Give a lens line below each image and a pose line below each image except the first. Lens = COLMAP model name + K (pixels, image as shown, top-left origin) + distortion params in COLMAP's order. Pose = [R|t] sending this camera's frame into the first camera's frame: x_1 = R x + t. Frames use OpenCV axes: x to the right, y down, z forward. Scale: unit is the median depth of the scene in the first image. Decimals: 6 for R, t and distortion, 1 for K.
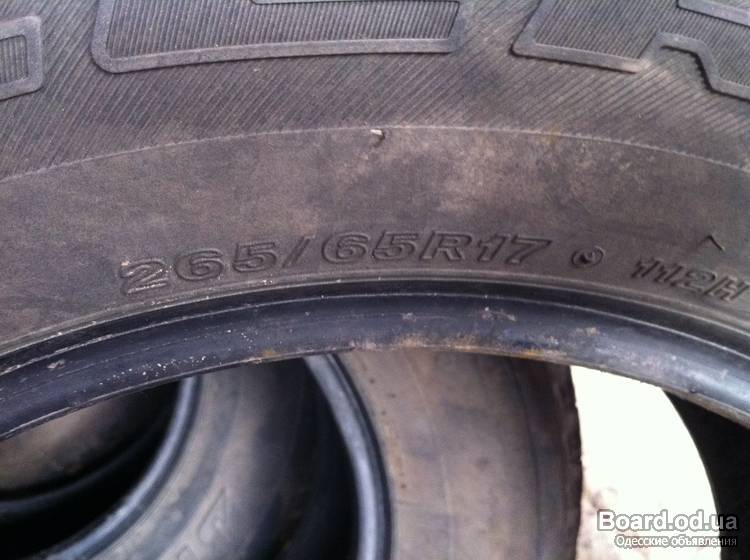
lens RADIAL K [[906.6, 0, 375.0], [0, 906.6, 280.0], [0, 0, 1]] dist [0.180653, -0.022668]
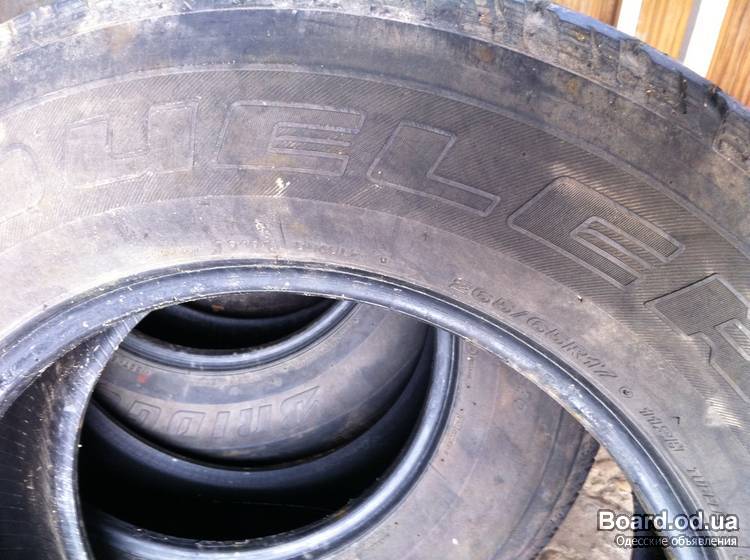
lens RADIAL K [[906.6, 0, 375.0], [0, 906.6, 280.0], [0, 0, 1]] dist [0.180653, -0.022668]
pose [[0.807865, 0.578471, -0.112809, -0.142017], [-0.578654, 0.814844, 0.034481, 0.025111], [0.111868, 0.037422, 0.993018, -1.119627]]
